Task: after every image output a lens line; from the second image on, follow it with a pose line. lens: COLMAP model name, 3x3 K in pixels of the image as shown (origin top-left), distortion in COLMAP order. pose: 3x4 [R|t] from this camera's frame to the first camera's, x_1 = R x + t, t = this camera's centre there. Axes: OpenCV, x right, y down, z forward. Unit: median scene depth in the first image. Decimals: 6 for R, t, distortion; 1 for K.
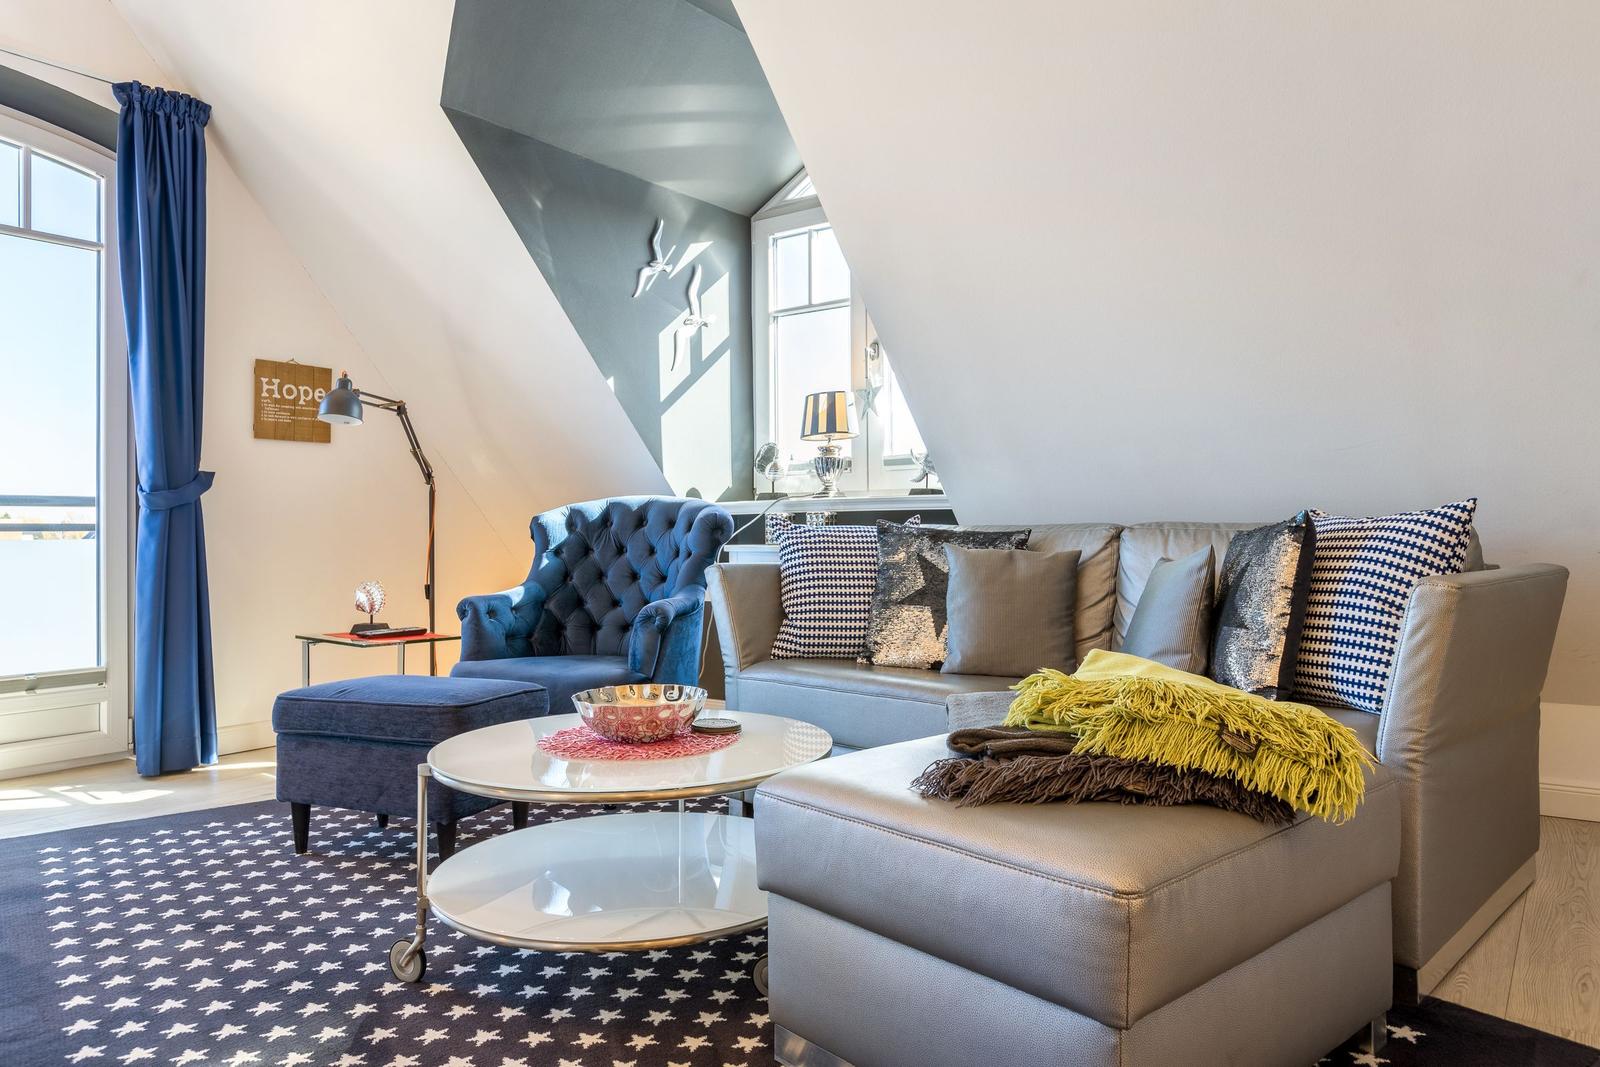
lens RADIAL K [[1056.8, 0, 807.2], [0, 1056.8, 524.4], [0, 0, 1]] dist [-0.004286, 0.000011]
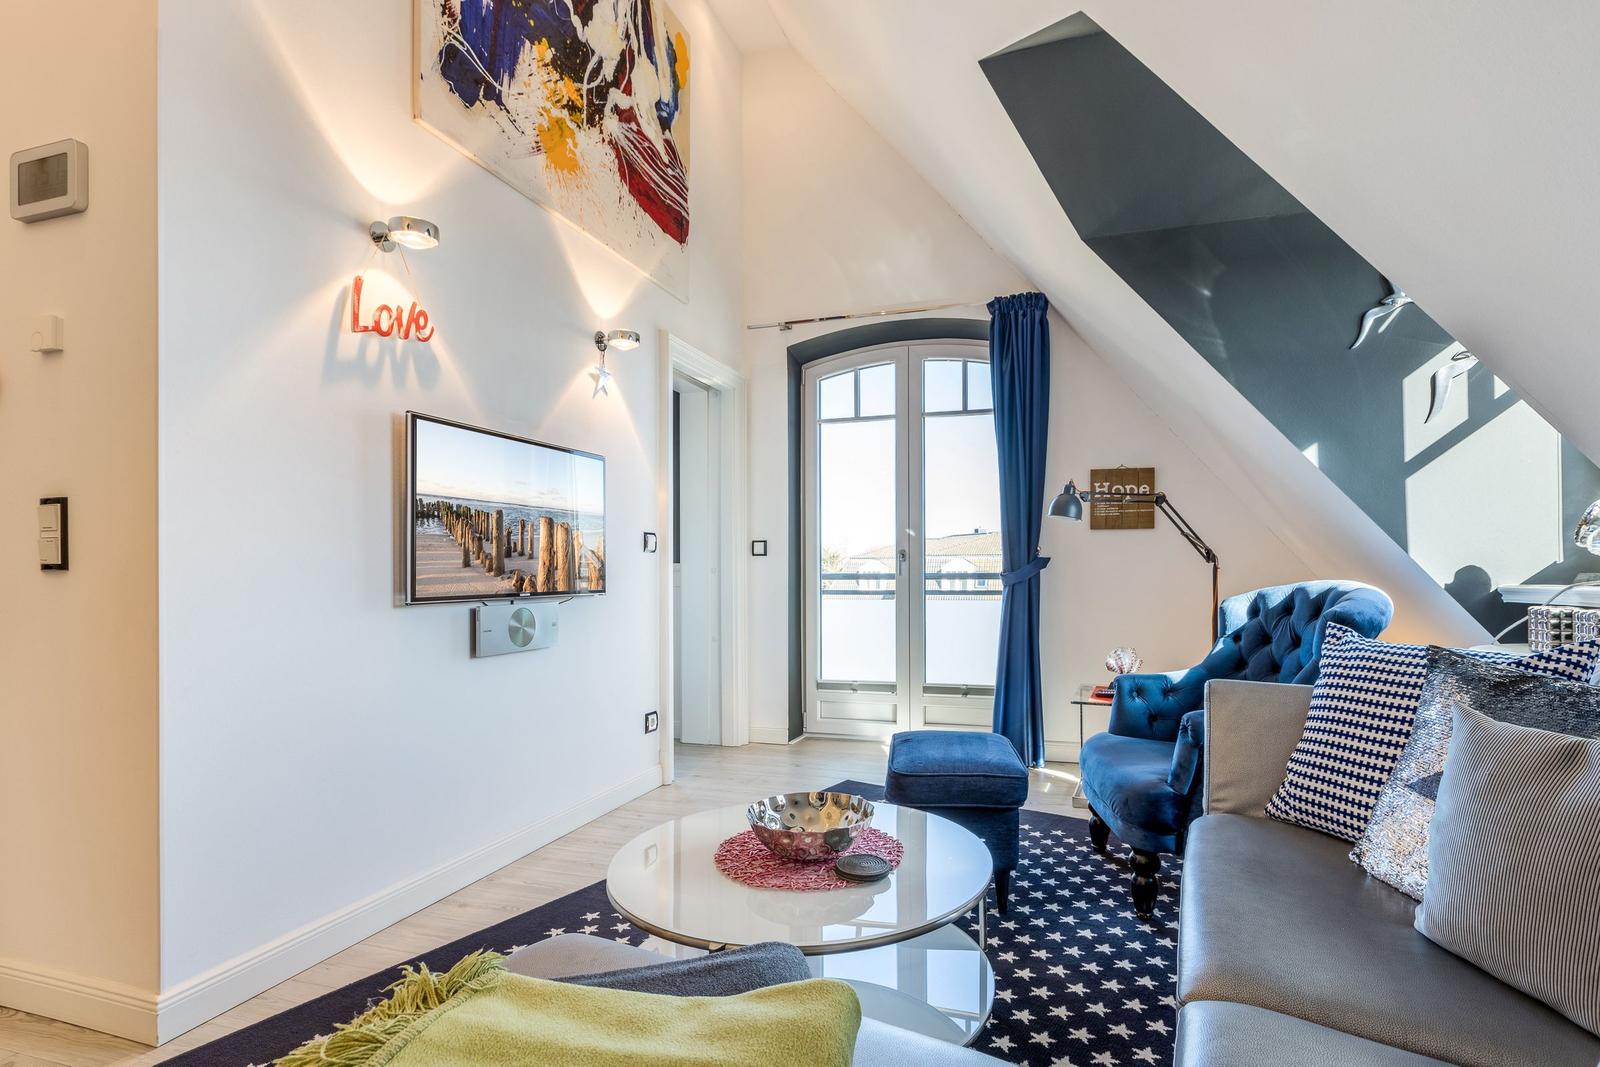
lens RADIAL K [[772.9, 0, 851.6], [0, 772.9, 574.6], [0, 0, 1]] dist [0.001983, 0.000554]
pose [[0.327448, 0.012375, -0.944788, 0.316139], [0.010016, 0.999813, 0.016567, -0.046882], [0.944816, -0.014888, 0.327263, 0.421965]]
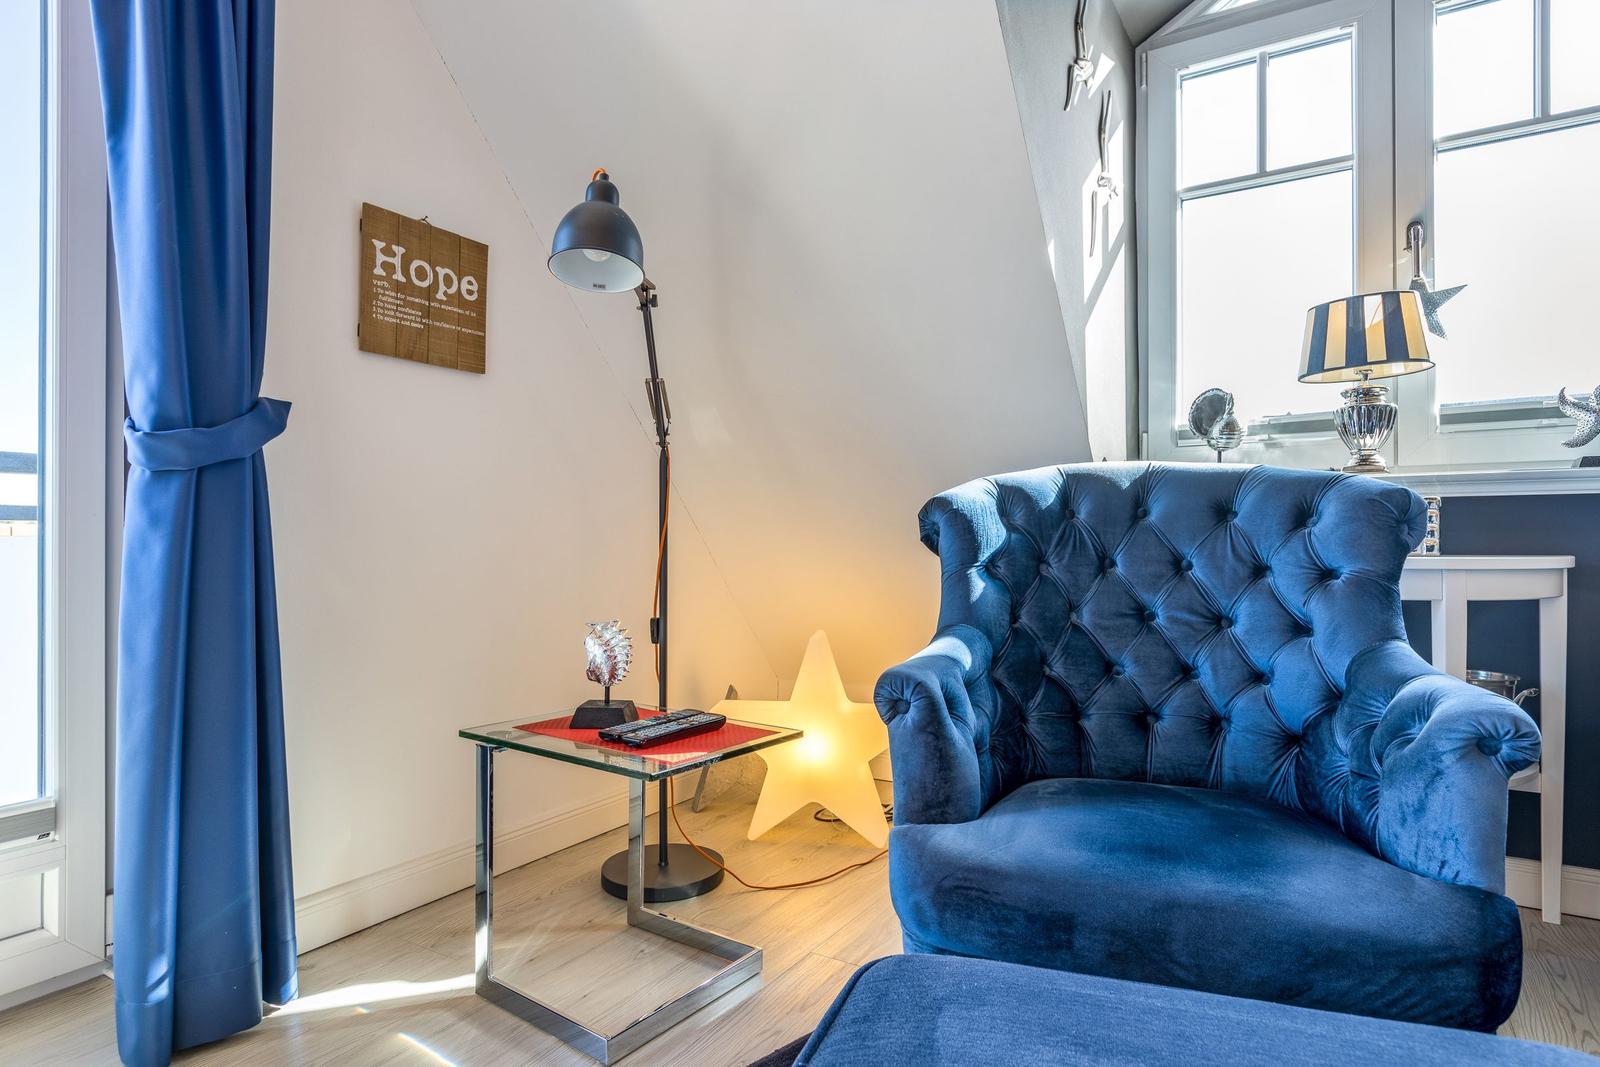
lens RADIAL K [[871.4, 0, 799.5], [0, 871.4, 539.0], [0, 0, 1]] dist [0.001449, -0.002754]
pose [[0.997477, 0.008219, 0.070516, -0.351426], [-0.008614, 0.999949, 0.005303, 0.010946], [-0.070469, -0.005897, 0.997497, 0.574006]]
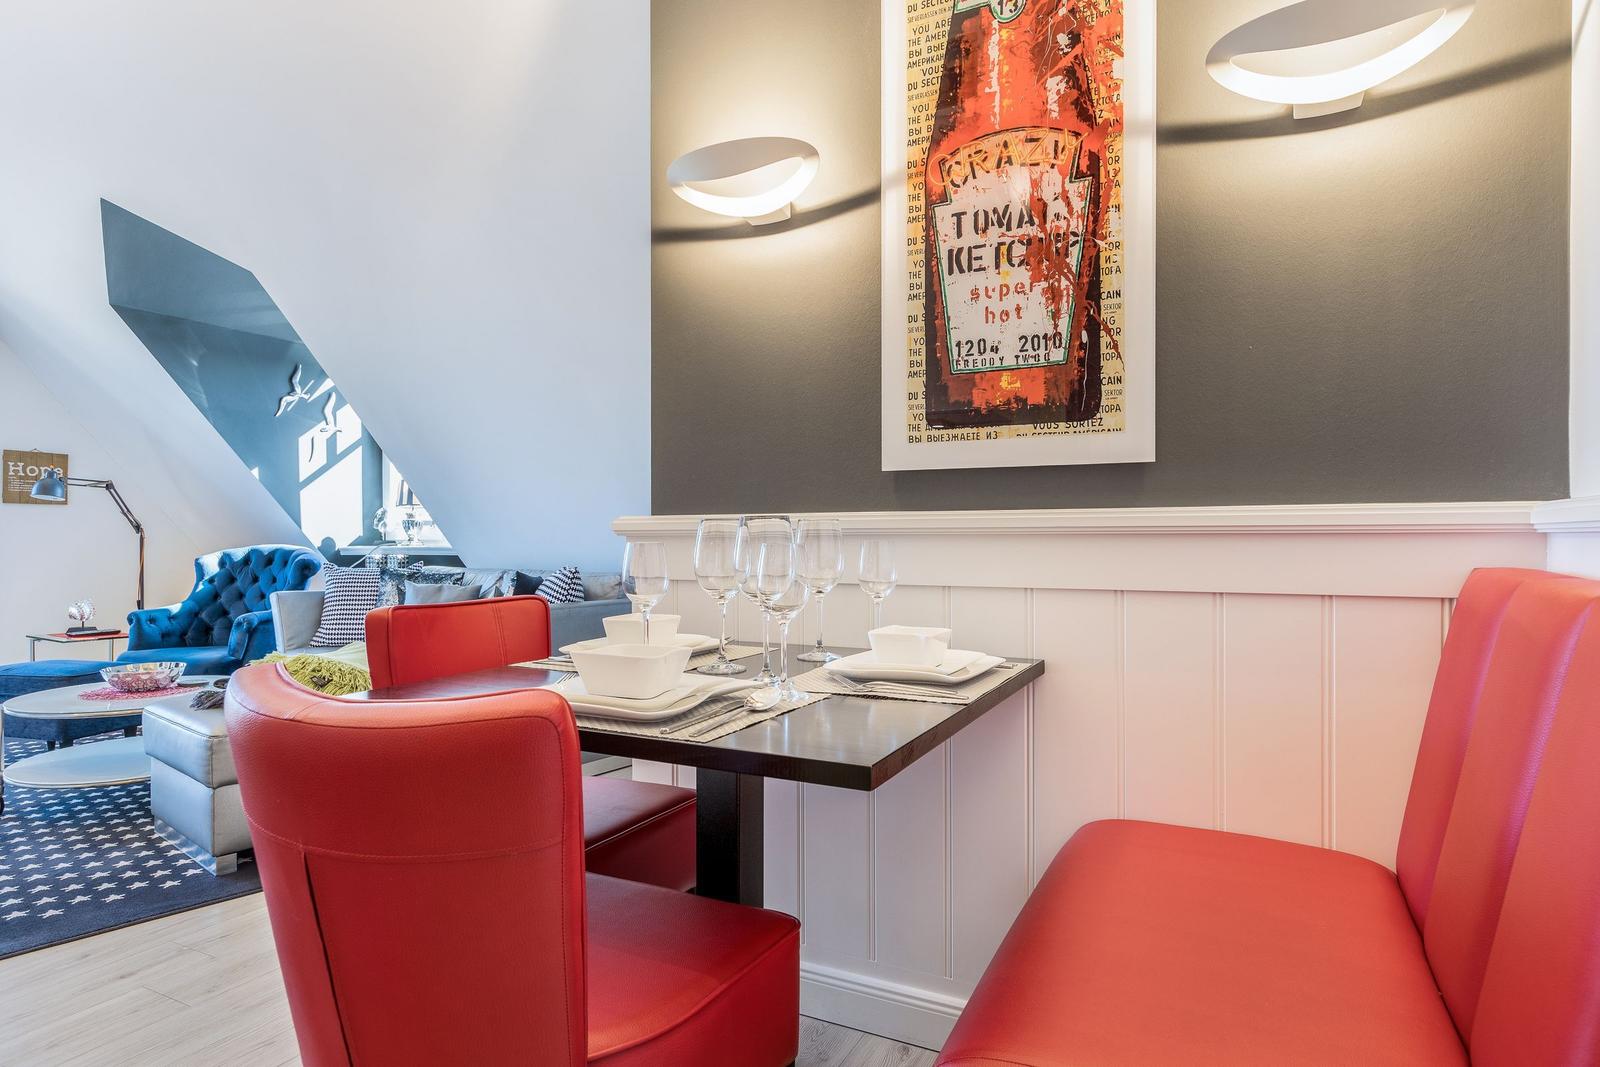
lens RADIAL K [[871.4, 0, 797.1], [0, 871.4, 542.7], [0, 0, 1]] dist [0.001449, -0.002754]
pose [[0.988082, 0.006359, 0.153800, 0.417694], [-0.008077, 0.999912, 0.010550, -0.050684], [-0.153719, -0.011667, 0.988046, -0.408305]]
